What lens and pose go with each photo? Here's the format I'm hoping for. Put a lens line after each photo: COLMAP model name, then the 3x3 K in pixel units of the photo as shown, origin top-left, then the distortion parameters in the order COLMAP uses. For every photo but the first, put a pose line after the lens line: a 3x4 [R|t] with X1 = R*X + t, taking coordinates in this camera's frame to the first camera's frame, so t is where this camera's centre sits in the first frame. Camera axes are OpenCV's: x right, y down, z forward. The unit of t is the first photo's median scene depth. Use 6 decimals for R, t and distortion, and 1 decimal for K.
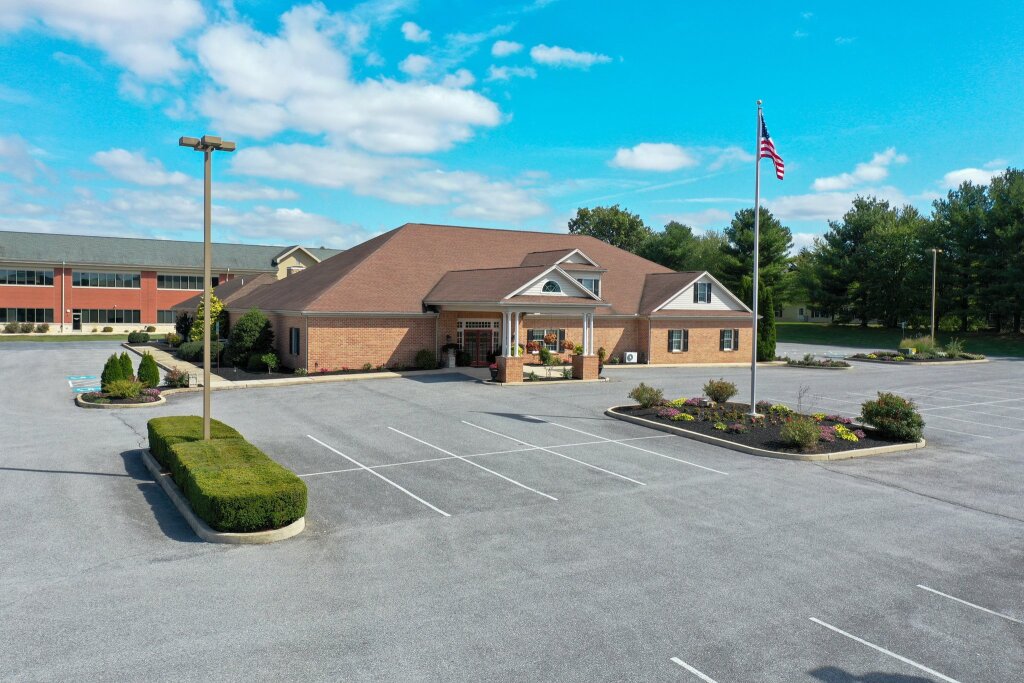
lens RADIAL K [[813.6, 0, 511.1], [0, 813.6, 338.7], [0, 0, 1]] dist [-0.012125, -0.007413]
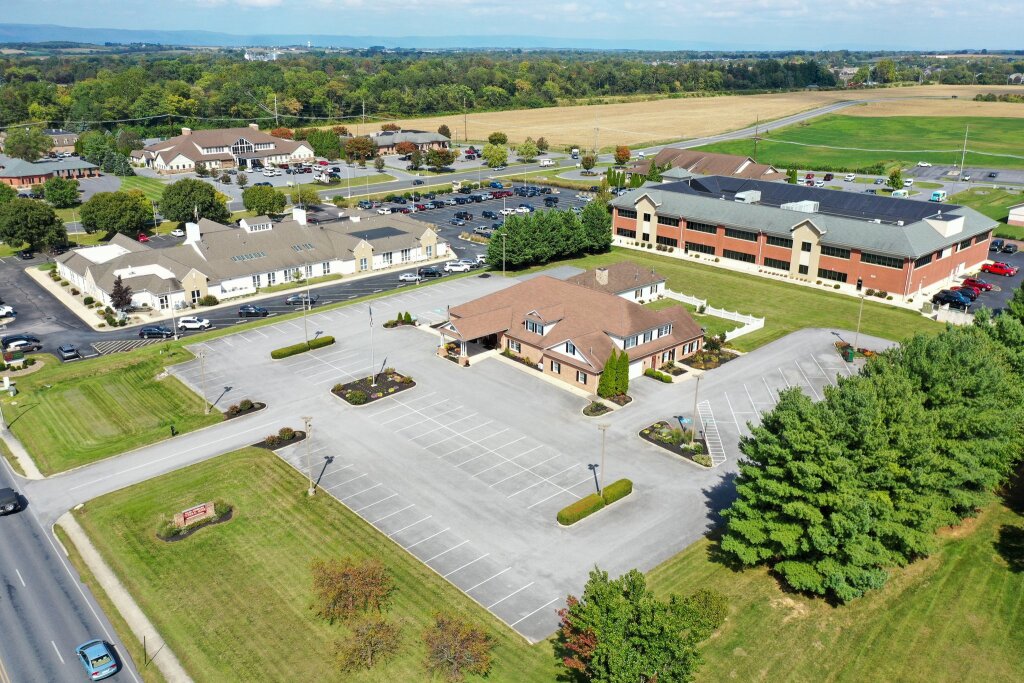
lens RADIAL K [[813.6, 0, 507.4], [0, 813.6, 339.1], [0, 0, 1]] dist [-0.012125, -0.007413]
pose [[0.174072, 0.321611, -0.930734, 2.085206], [-0.037010, 0.946633, 0.320183, -0.719946], [0.984037, -0.021289, 0.176685, 0.544706]]
